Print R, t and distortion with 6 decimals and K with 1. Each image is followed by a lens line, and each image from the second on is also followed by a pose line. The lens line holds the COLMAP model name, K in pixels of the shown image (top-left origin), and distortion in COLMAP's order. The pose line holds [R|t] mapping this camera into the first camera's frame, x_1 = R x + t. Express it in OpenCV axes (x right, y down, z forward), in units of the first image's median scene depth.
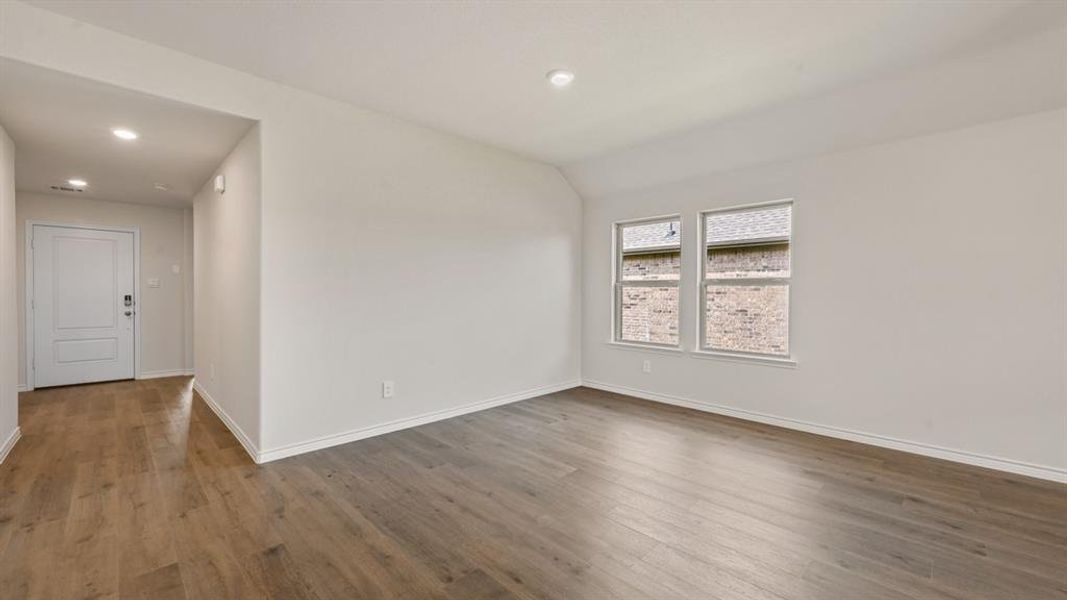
lens RADIAL K [[427.6, 0, 535.1], [0, 427.6, 296.8], [0, 0, 1]] dist [-0.001815, 0.000325]
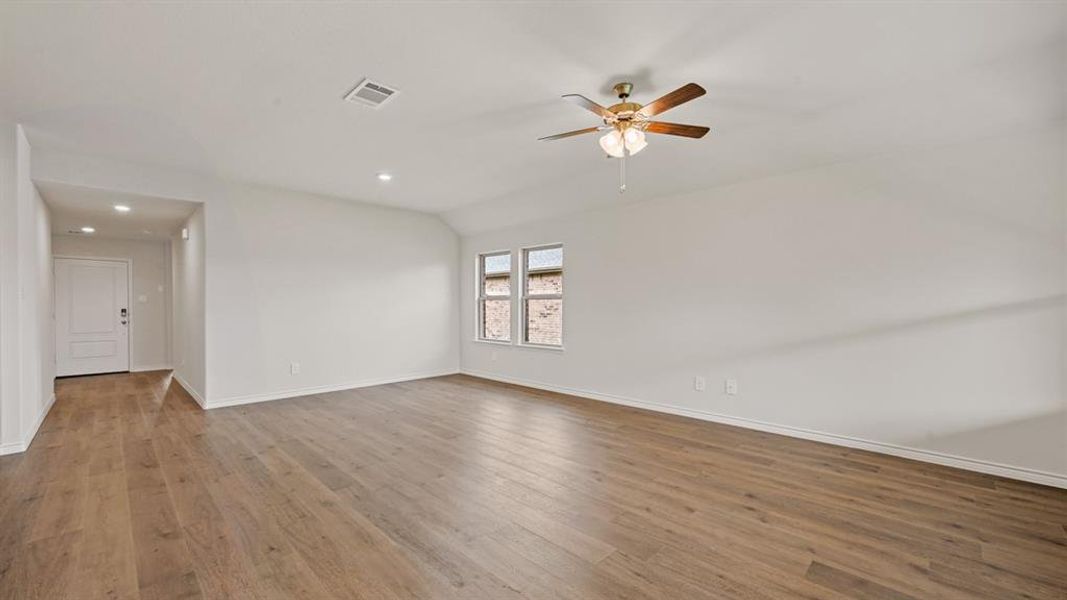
lens RADIAL K [[427.6, 0, 536.4], [0, 427.6, 307.8], [0, 0, 1]] dist [-0.001815, 0.000325]
pose [[0.999937, -0.006977, 0.008817, 0.386120], [0.006984, 0.999975, -0.000735, 0.003783], [-0.008811, 0.000796, 0.999961, -0.411949]]
